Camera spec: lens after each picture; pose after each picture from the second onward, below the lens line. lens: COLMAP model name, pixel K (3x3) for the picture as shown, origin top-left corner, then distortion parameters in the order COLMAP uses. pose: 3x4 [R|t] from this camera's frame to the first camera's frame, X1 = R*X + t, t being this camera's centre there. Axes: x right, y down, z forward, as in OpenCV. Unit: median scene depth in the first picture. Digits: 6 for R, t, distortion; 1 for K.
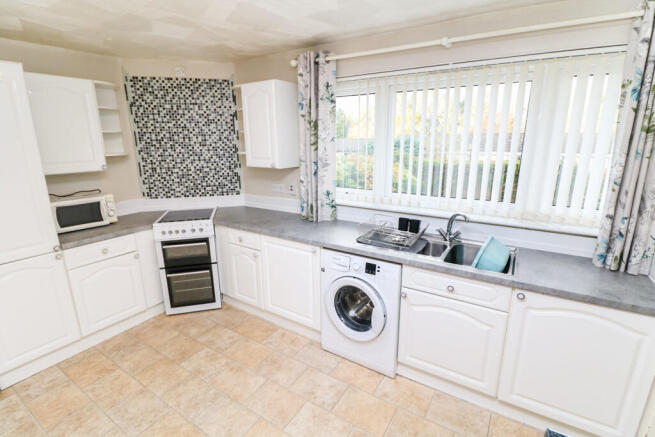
lens RADIAL K [[318.4, 0, 327.8], [0, 318.4, 217.4], [0, 0, 1]] dist [0.006557, -0.002341]
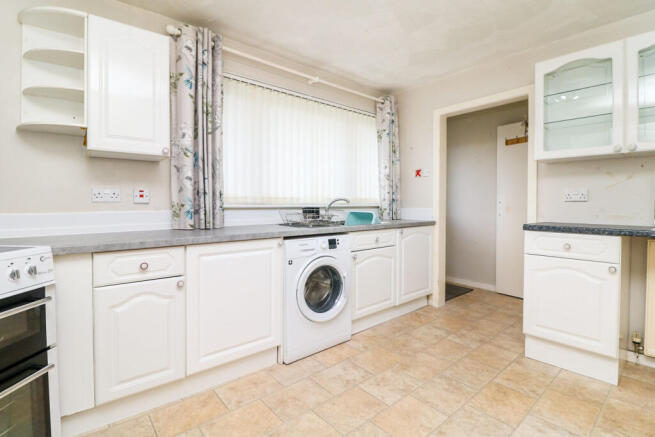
lens RADIAL K [[318.4, 0, 327.5], [0, 318.4, 215.1], [0, 0, 1]] dist [0.006557, -0.002341]
pose [[0.287799, -0.028267, 0.957273, -0.906634], [0.237254, 0.970510, -0.042671, 0.102593], [-0.927837, 0.239398, 0.286019, 0.649480]]
